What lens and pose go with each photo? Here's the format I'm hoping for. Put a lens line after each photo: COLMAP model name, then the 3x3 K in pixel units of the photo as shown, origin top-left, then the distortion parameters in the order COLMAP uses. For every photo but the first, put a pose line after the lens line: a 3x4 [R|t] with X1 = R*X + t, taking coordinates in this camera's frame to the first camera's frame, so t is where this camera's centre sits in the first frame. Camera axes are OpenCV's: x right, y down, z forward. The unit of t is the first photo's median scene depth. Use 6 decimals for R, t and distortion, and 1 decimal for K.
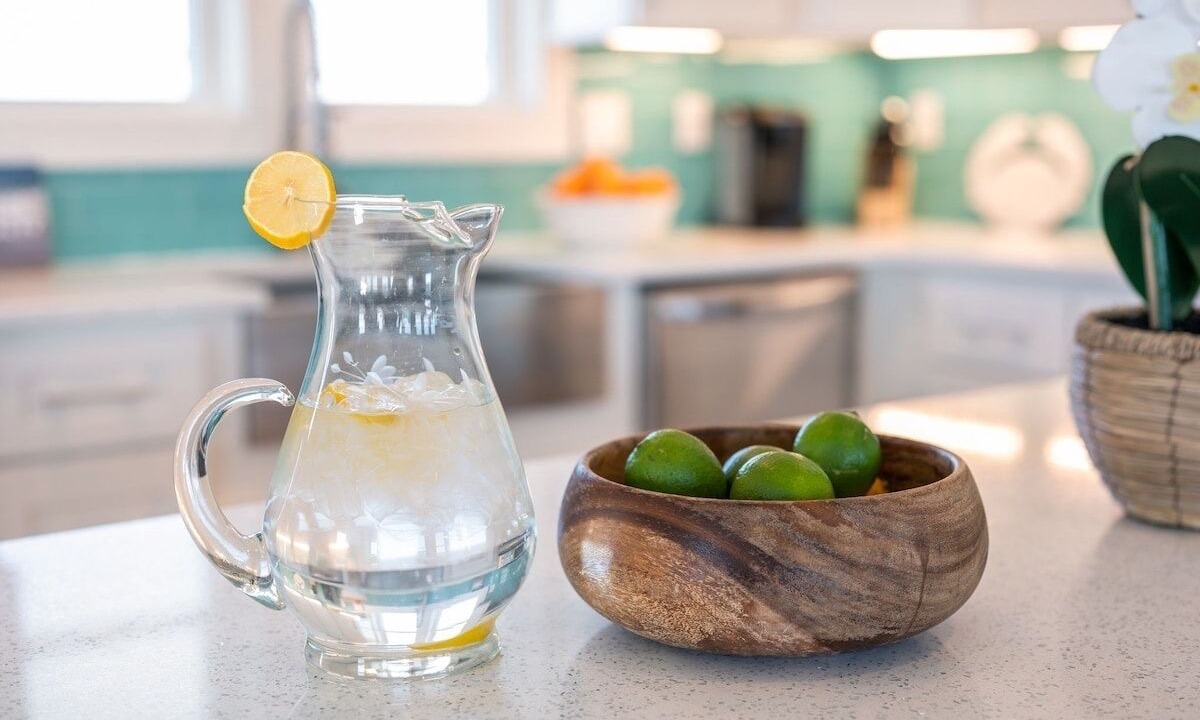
lens RADIAL K [[1717.7, 0, 628.4], [0, 1717.7, 360.5], [0, 0, 1]] dist [-0.008529, 0.006596]
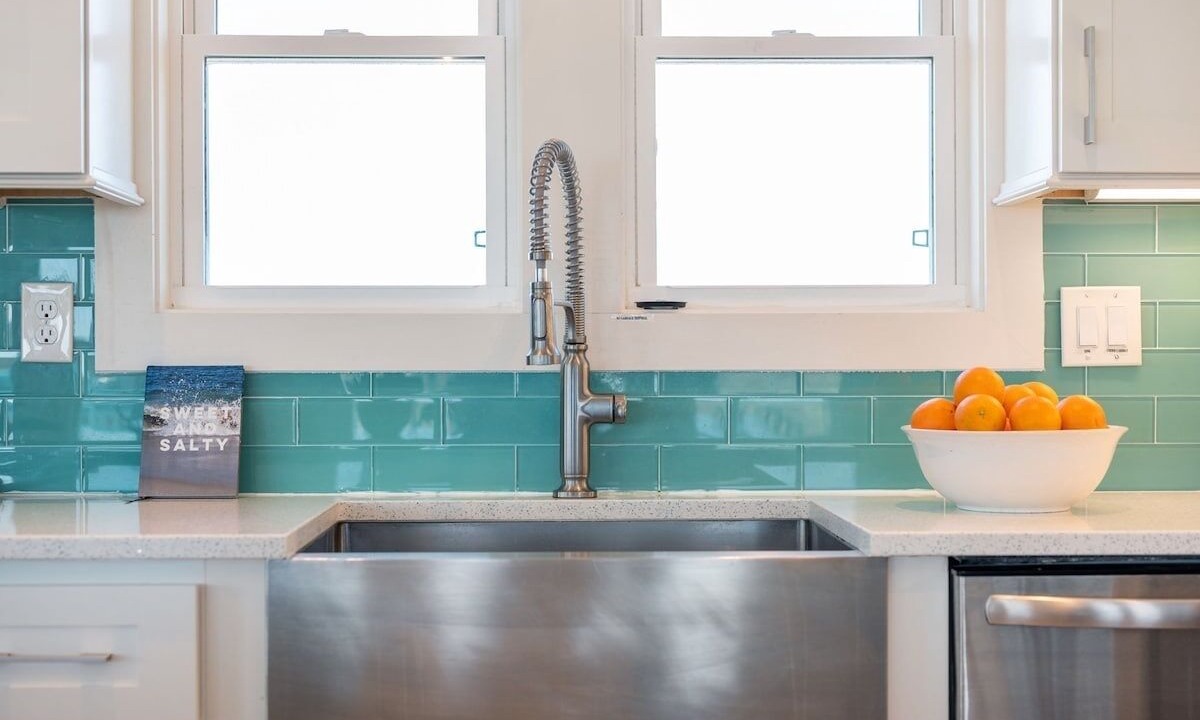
lens RADIAL K [[1717.7, 0, 628.4], [0, 1717.7, 360.5], [0, 0, 1]] dist [-0.008529, 0.006596]
pose [[0.812665, -0.002663, -0.582725, 1.031619], [-0.078480, 0.990379, -0.113974, -0.140907], [0.577422, 0.138355, 0.804638, 1.644514]]
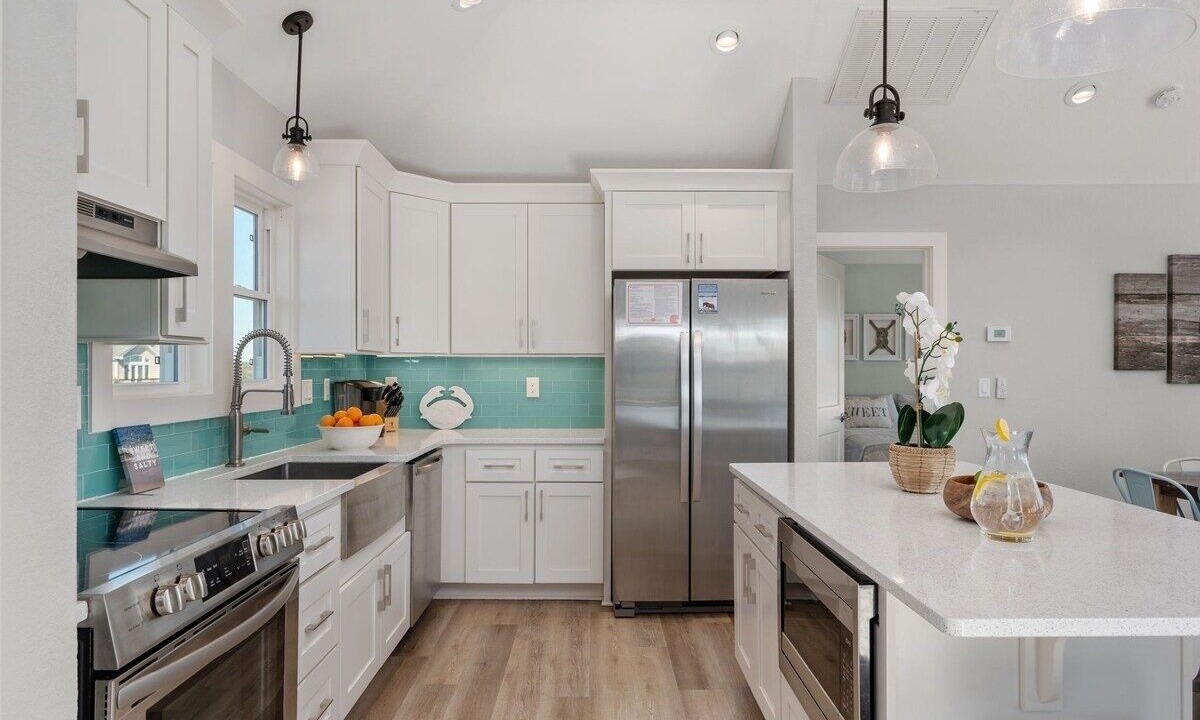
lens RADIAL K [[724.8, 0, 603.8], [0, 724.8, 364.2], [0, 0, 1]] dist [0.000656, 0.000590]
pose [[0.608770, 0.004556, 0.793334, -2.325517], [0.112099, 0.989457, -0.091702, -0.210009], [-0.785387, 0.144757, 0.601841, 0.784795]]
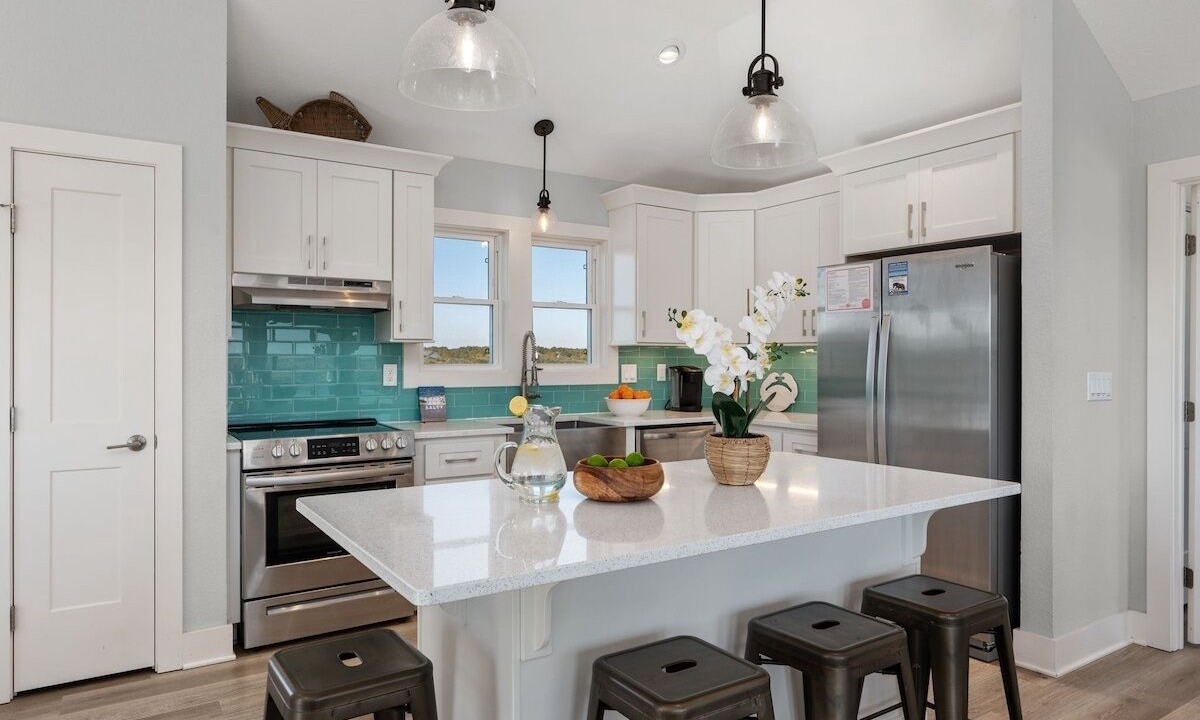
lens RADIAL K [[738.6, 0, 601.6], [0, 738.6, 359.5], [0, 0, 1]] dist [0.001048, 0.000126]
pose [[0.995805, 0.001441, -0.091495, 0.235192], [-0.014068, 0.990399, -0.137518, 0.062690], [0.090418, 0.138229, 0.986264, -1.094537]]
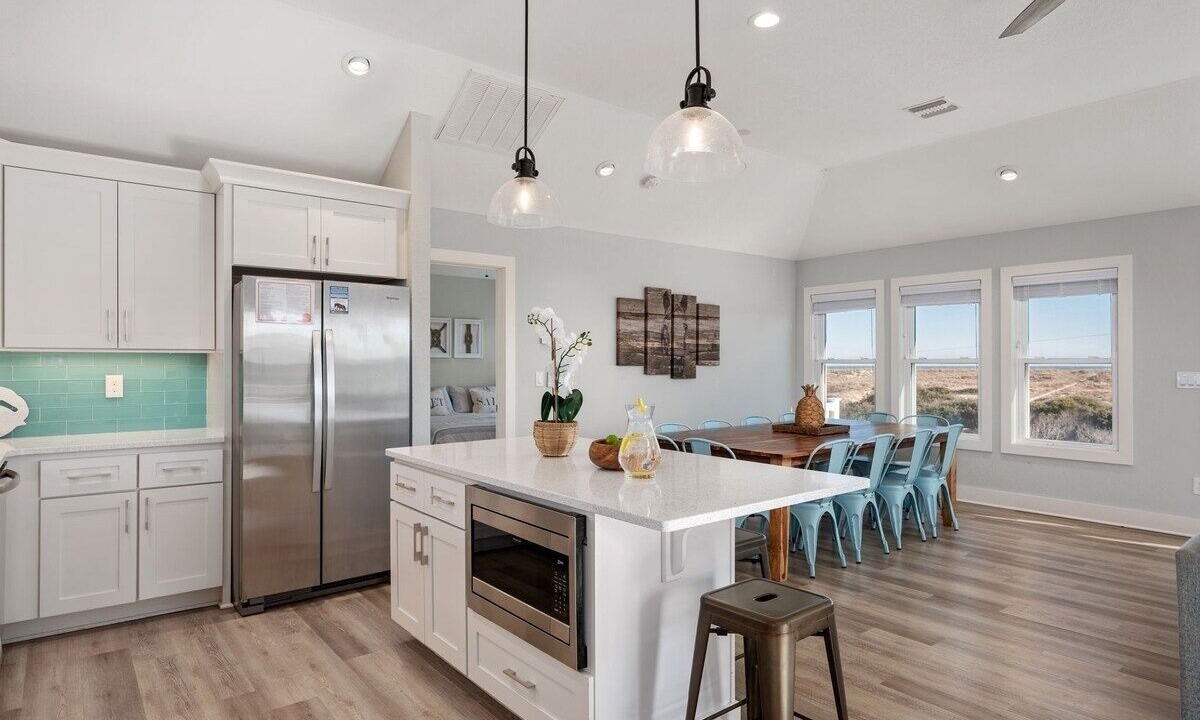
lens RADIAL K [[676.7, 0, 596.6], [0, 676.7, 358.9], [0, 0, 1]] dist [-0.001789, 0.000409]
pose [[-0.005713, 0.007854, 0.999953, -2.857532], [0.142693, 0.989743, -0.006958, -0.283383], [-0.989750, 0.142647, -0.006776, 1.286484]]
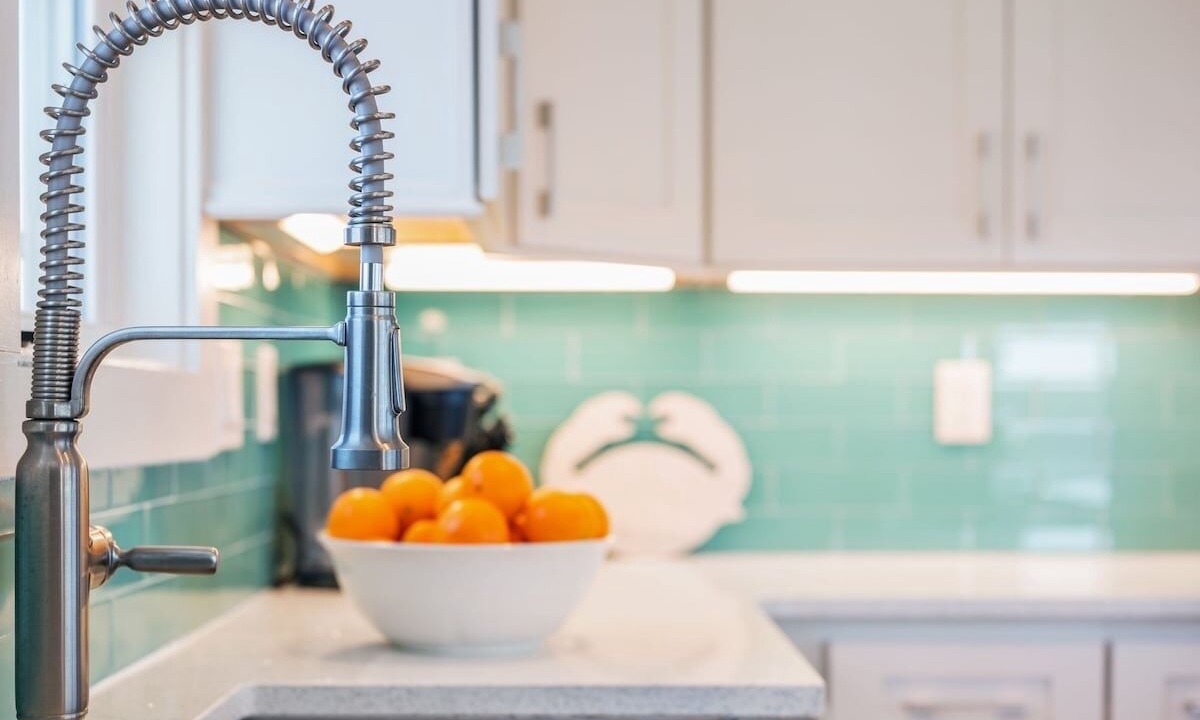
lens RADIAL K [[1717.7, 0, 628.4], [0, 1717.7, 360.5], [0, 0, 1]] dist [-0.008529, 0.006596]
pose [[0.605956, 0.021515, 0.795207, -1.578849], [0.116654, 0.986424, -0.115580, -0.341570], [-0.786899, 0.162801, 0.595220, 2.828970]]
